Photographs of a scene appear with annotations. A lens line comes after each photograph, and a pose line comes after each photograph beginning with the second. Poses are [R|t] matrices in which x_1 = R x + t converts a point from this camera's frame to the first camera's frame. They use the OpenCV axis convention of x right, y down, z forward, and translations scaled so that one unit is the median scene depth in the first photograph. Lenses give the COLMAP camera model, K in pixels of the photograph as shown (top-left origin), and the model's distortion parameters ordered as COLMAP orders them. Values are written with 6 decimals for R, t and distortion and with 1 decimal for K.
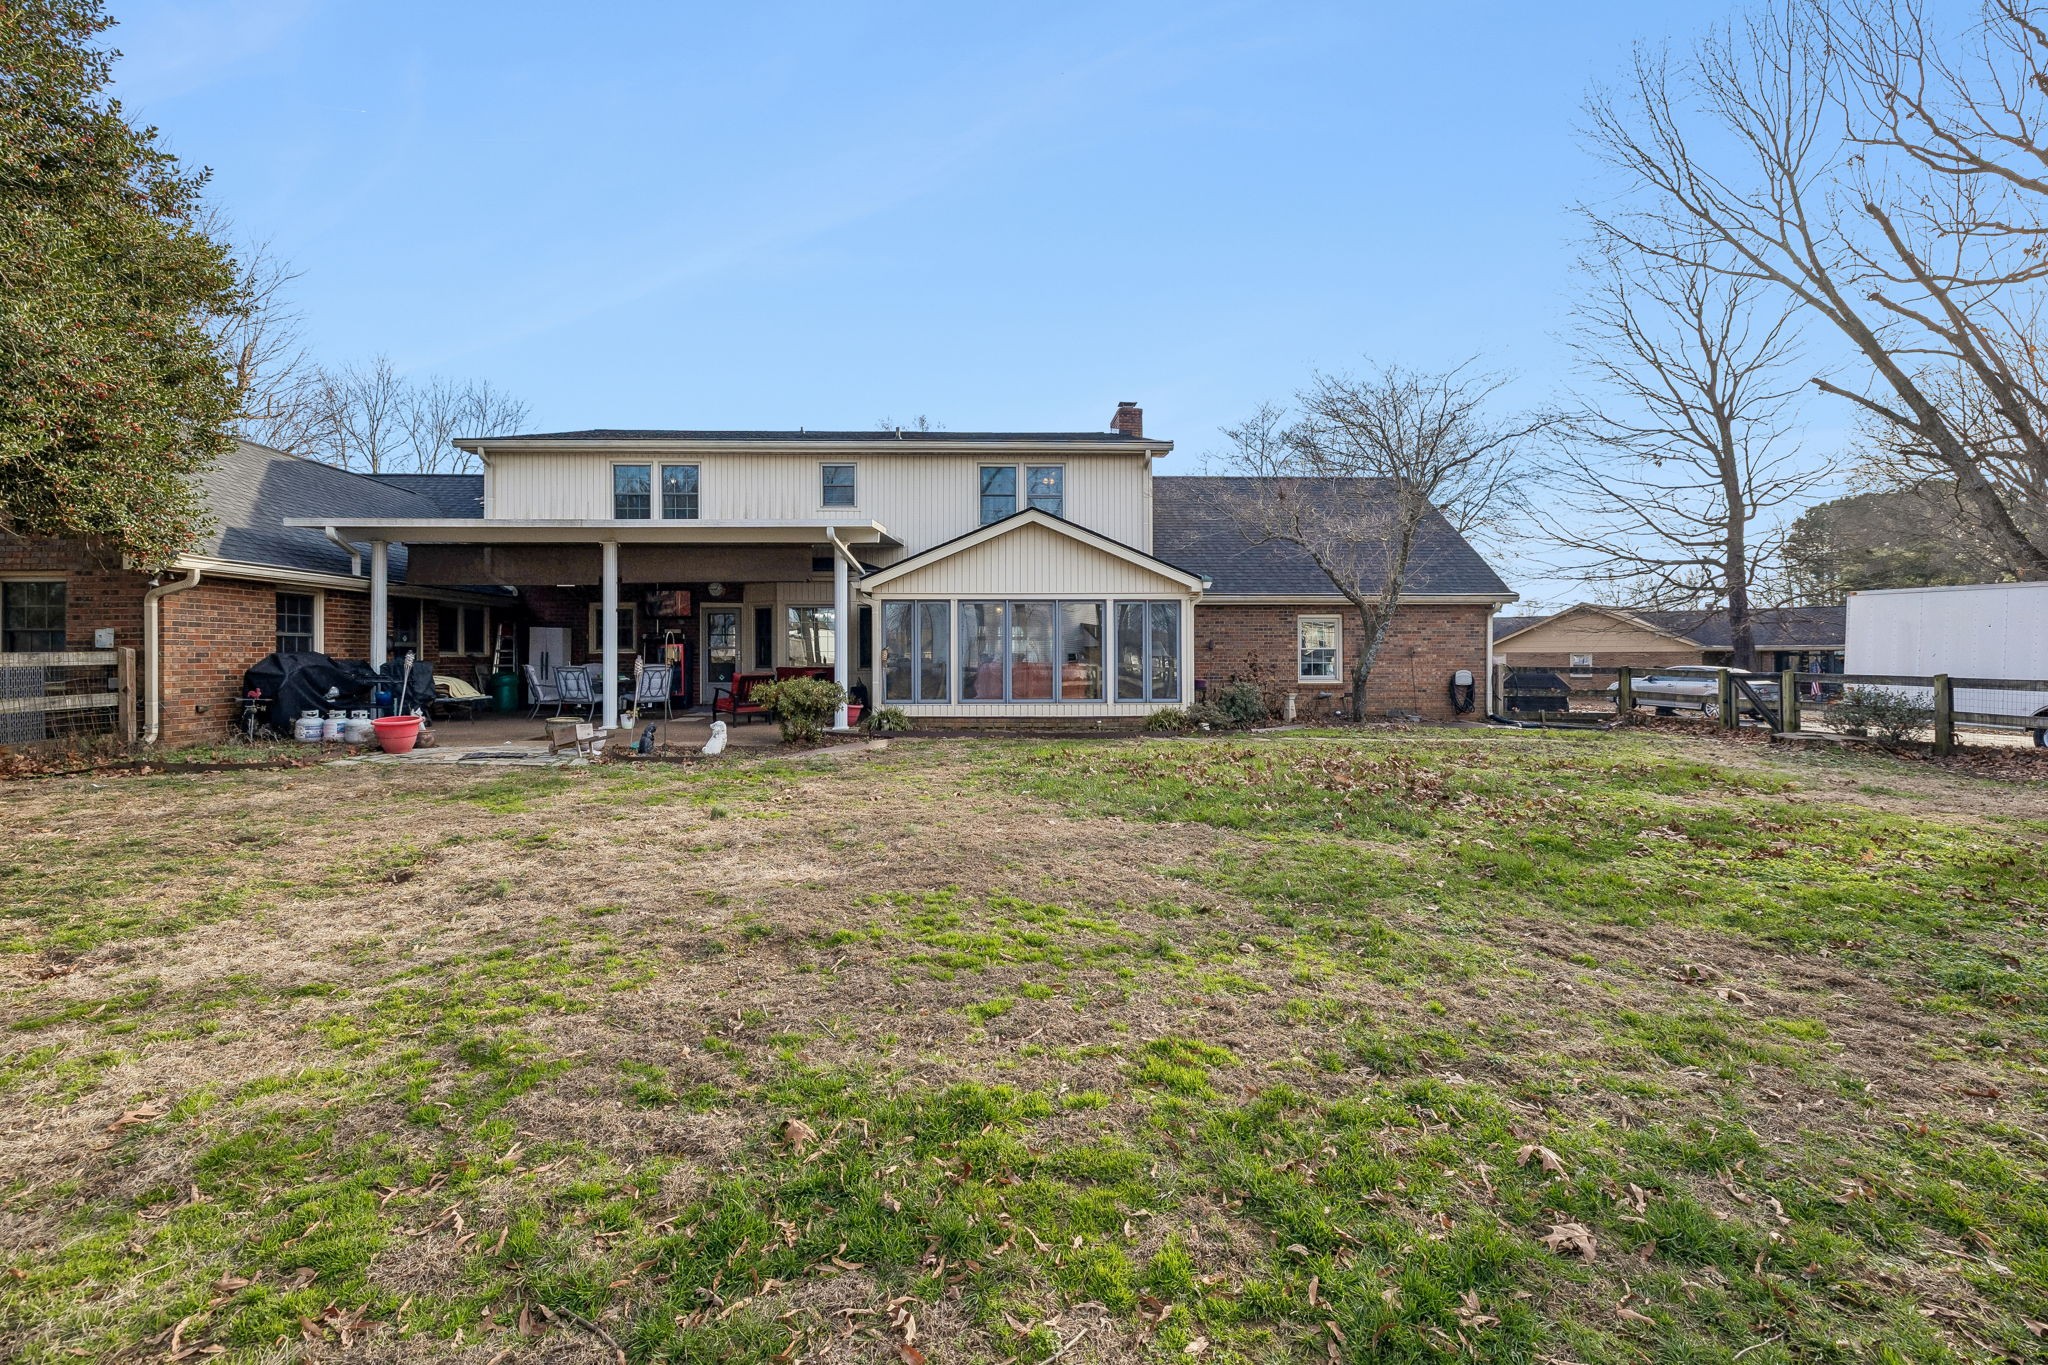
lens RADIAL K [[883.4, 0, 1025.7], [0, 883.4, 690.5], [0, 0, 1]] dist [-0.000213, 0.000287]
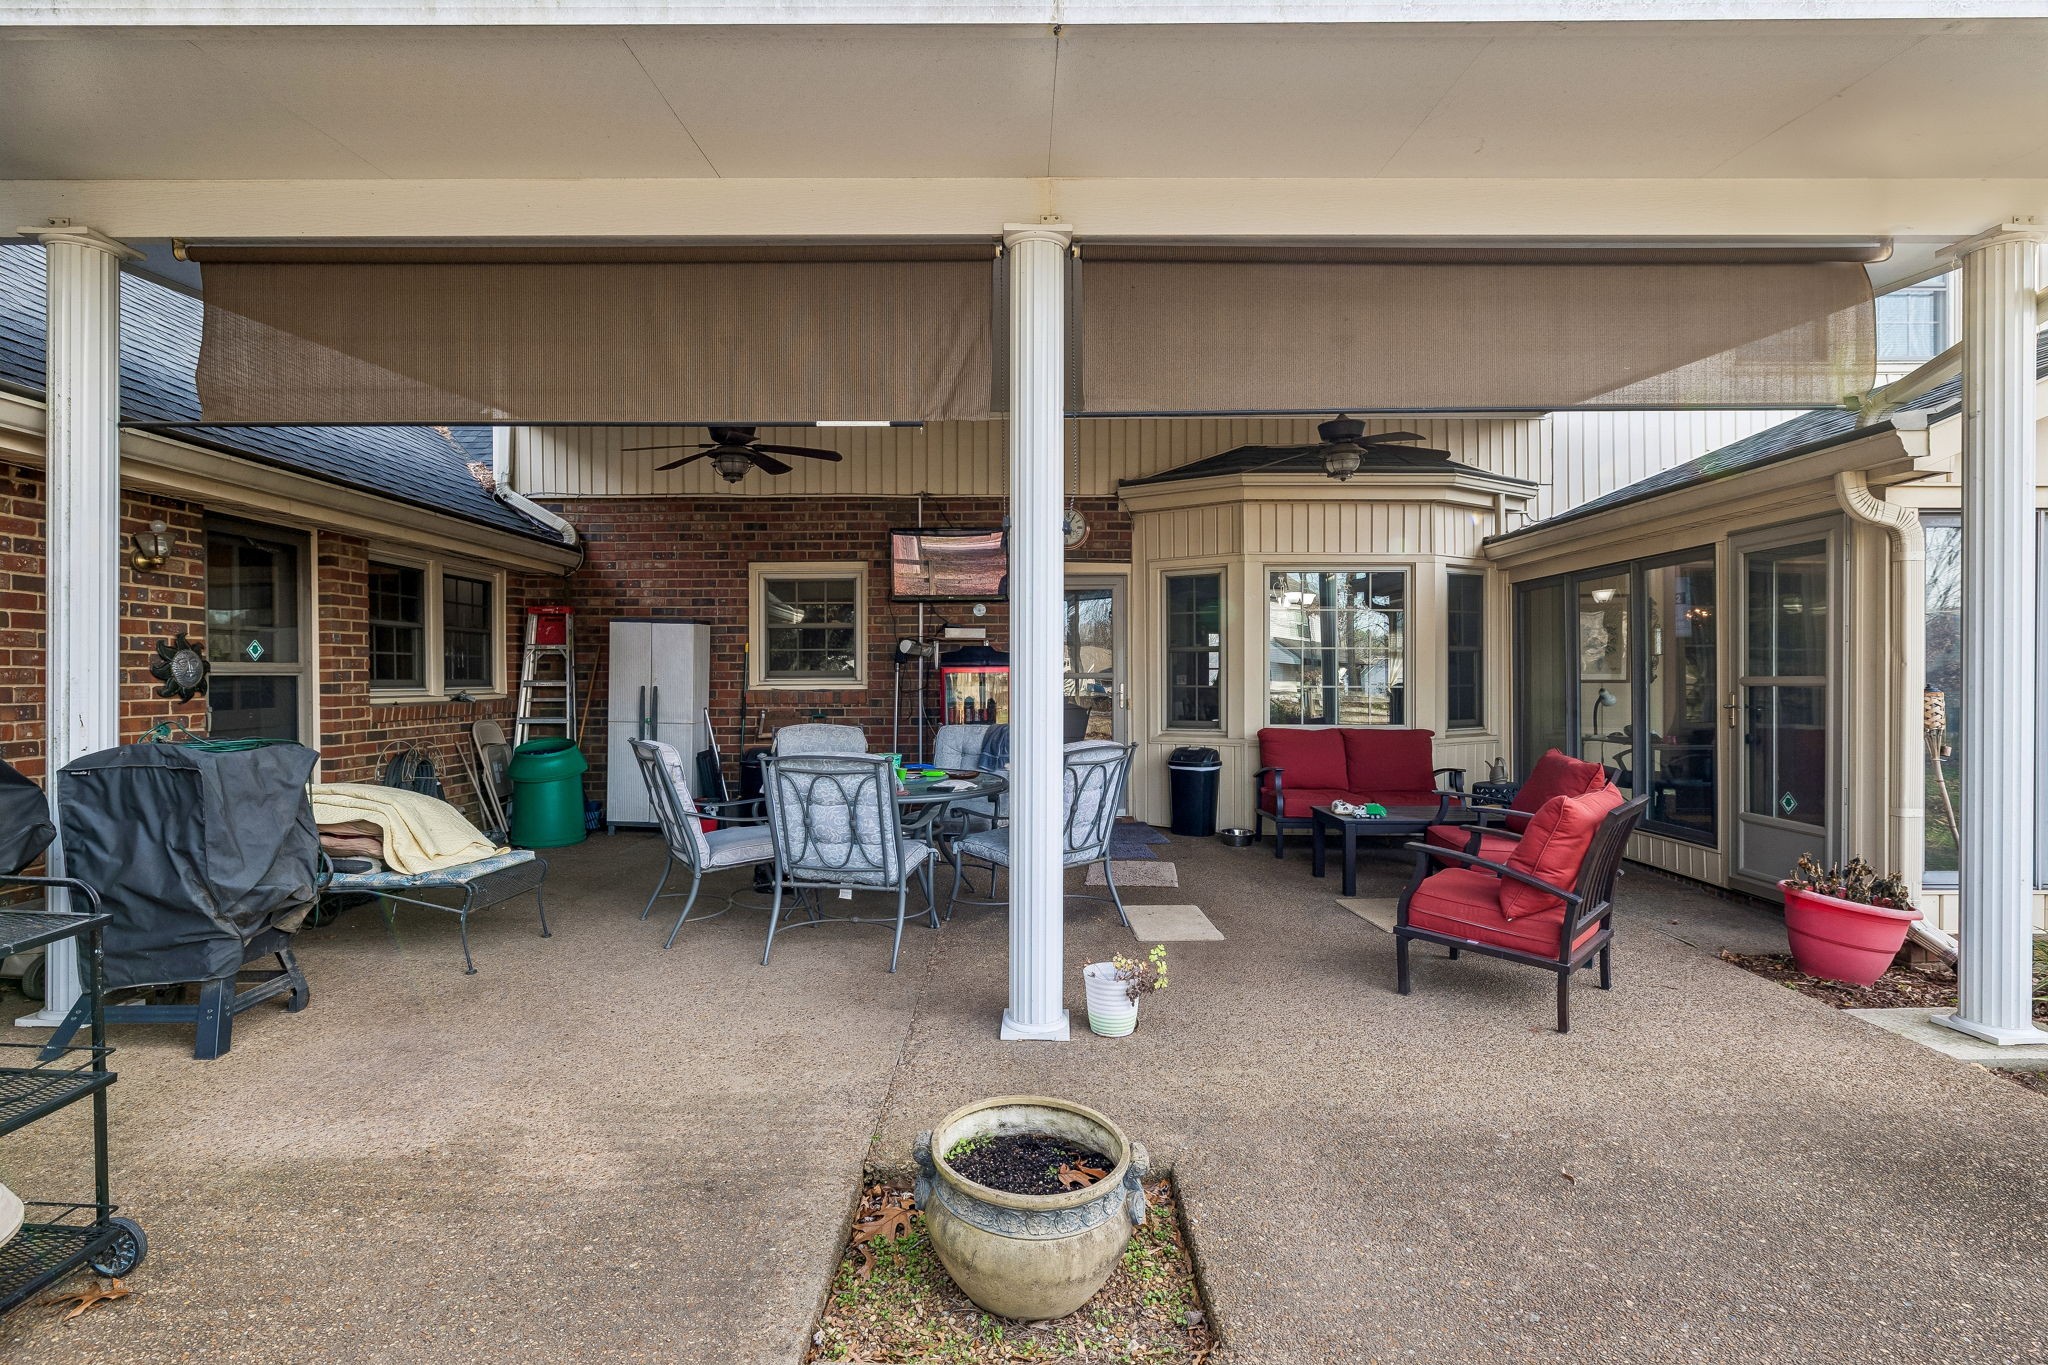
lens RADIAL K [[883.4, 0, 1025.7], [0, 883.4, 690.5], [0, 0, 1]] dist [-0.000213, 0.000287]
pose [[0.999981, 0.002875, 0.005433, -0.443734], [-0.002748, 0.999729, -0.023106, -0.039491], [-0.005498, 0.023091, 0.999718, 0.709447]]
